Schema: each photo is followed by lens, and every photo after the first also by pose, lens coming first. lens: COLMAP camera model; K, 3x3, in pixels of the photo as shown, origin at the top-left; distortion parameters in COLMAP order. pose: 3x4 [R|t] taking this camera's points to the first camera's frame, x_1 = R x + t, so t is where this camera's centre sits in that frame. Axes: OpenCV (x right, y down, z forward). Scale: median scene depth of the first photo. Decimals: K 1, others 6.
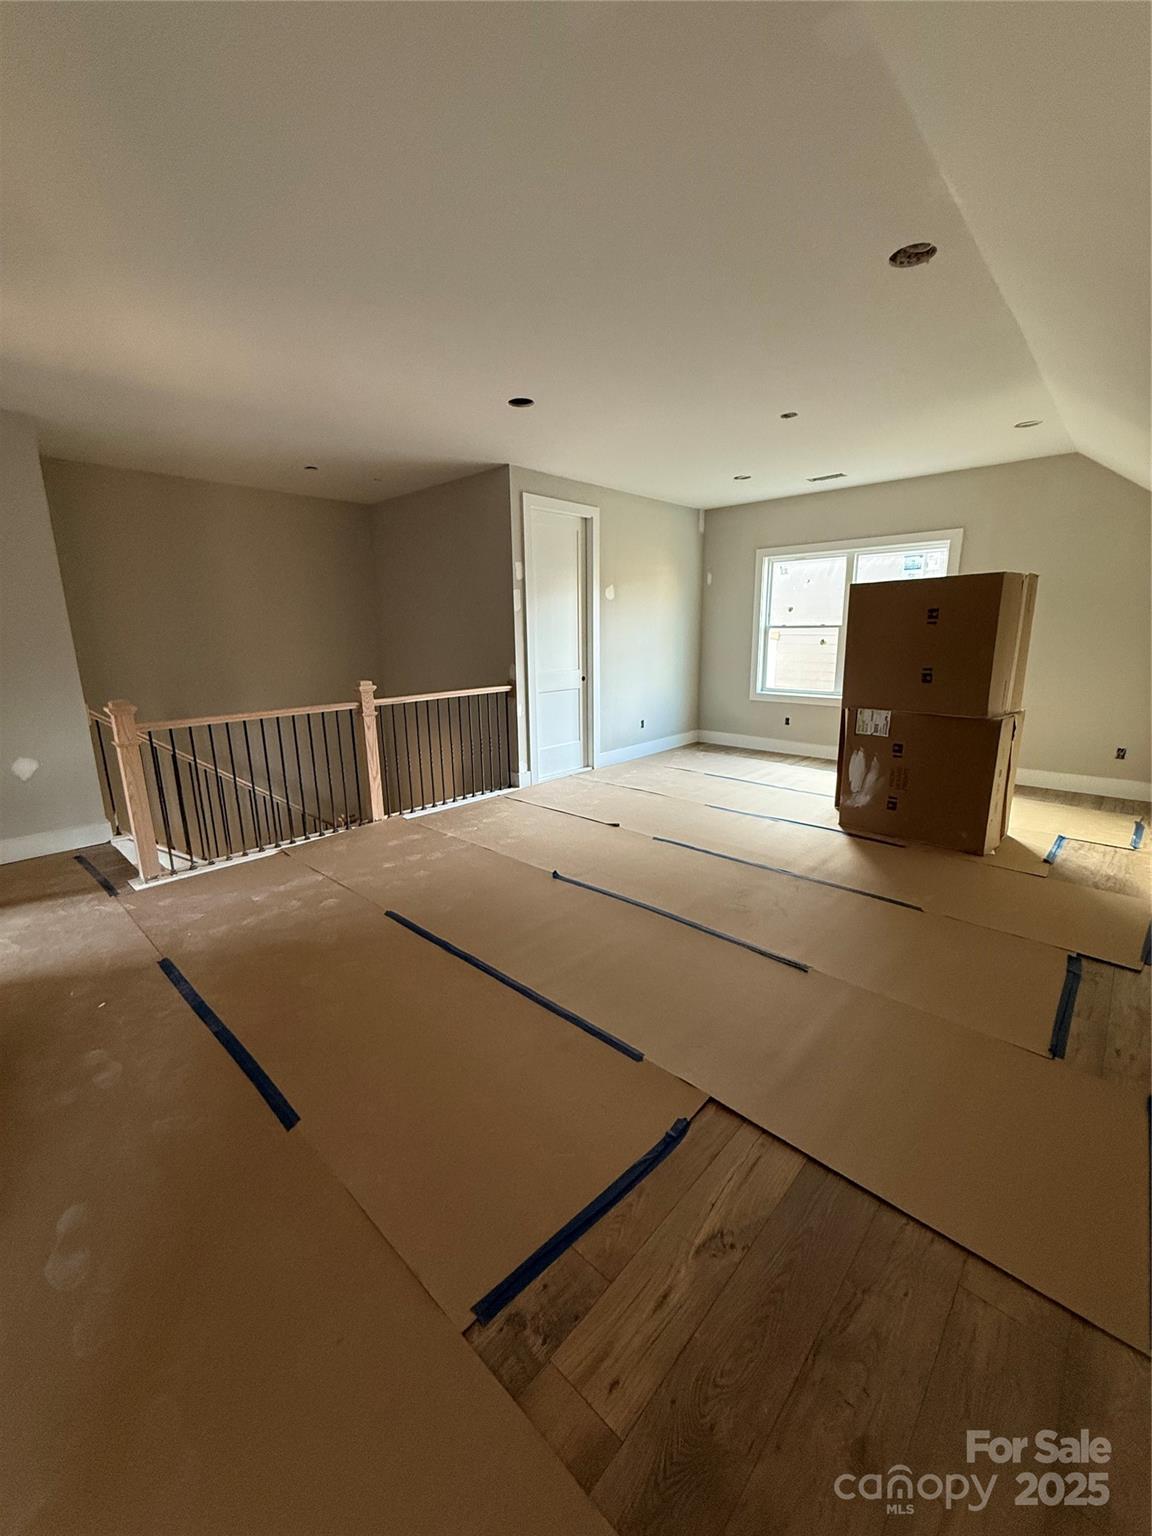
lens RADIAL K [[607.6, 0, 578.7], [0, 607.6, 767.0], [0, 0, 1]] dist [0.000710, -0.000012]
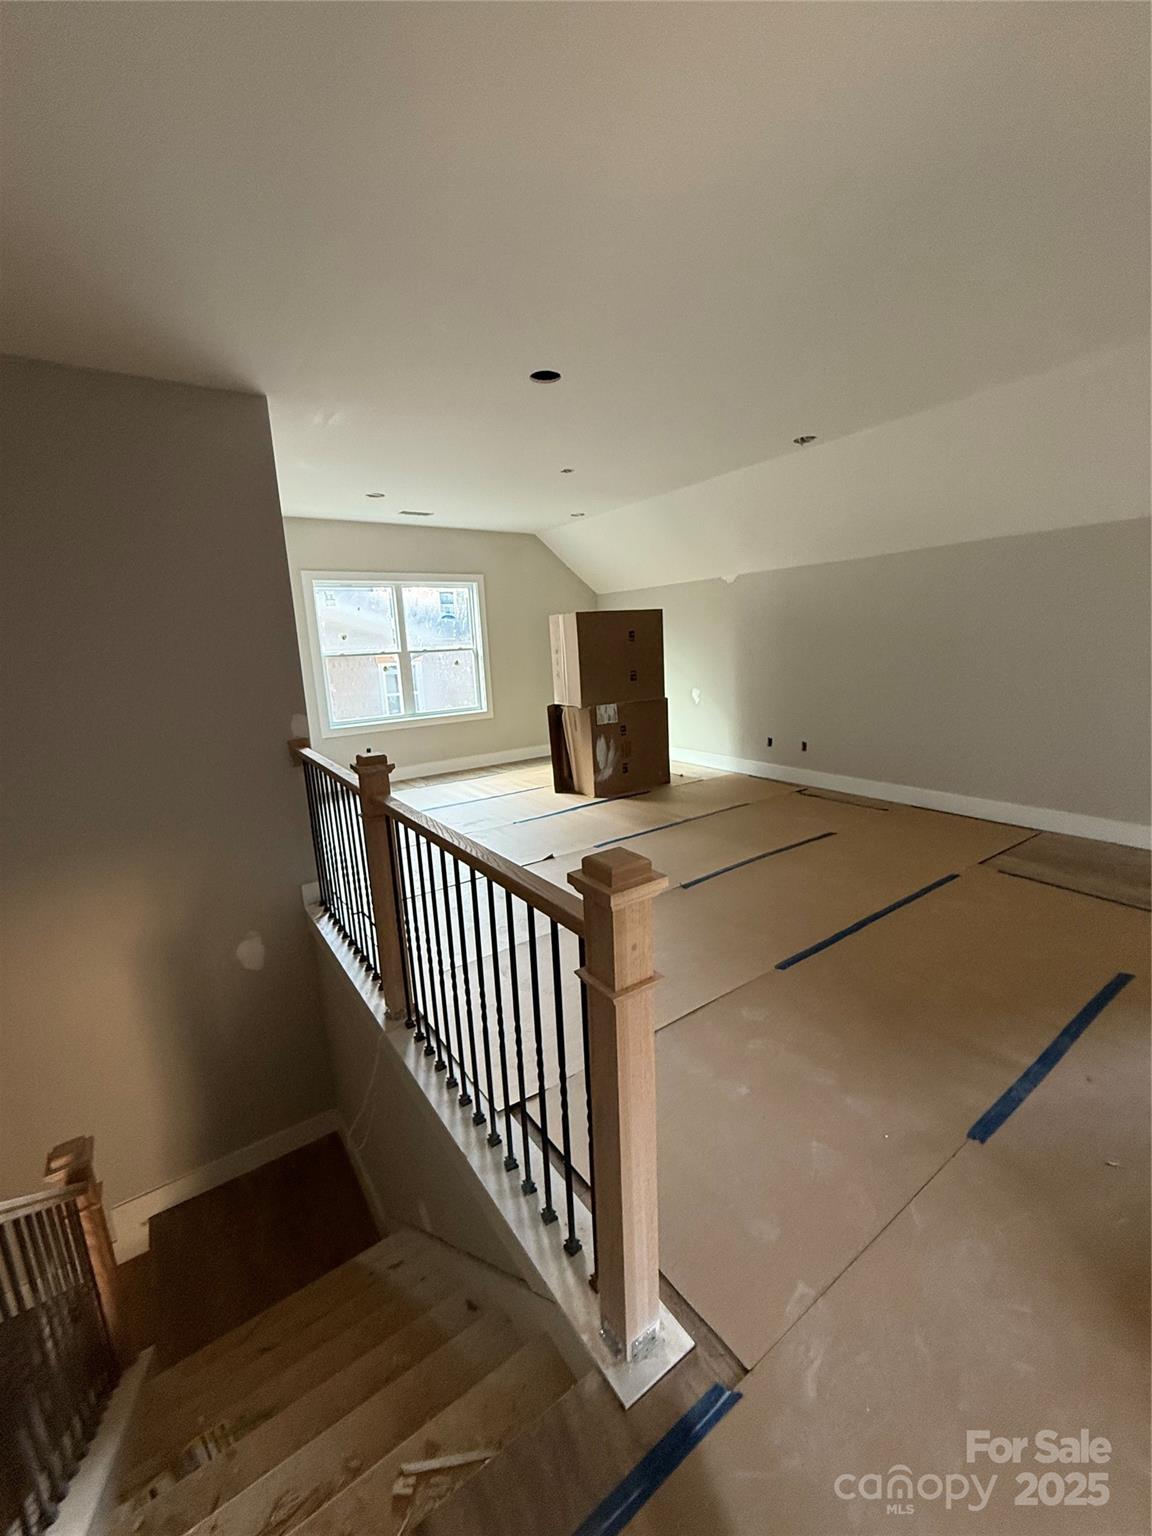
lens RADIAL K [[610.4, 0, 575.2], [0, 610.4, 763.5], [0, 0, 1]] dist [0.000887, -0.000284]
pose [[0.214448, -0.186927, 0.958682, -0.860679], [0.259493, 0.957147, 0.128582, -0.162165], [-0.941635, 0.221197, 0.253764, 0.750317]]
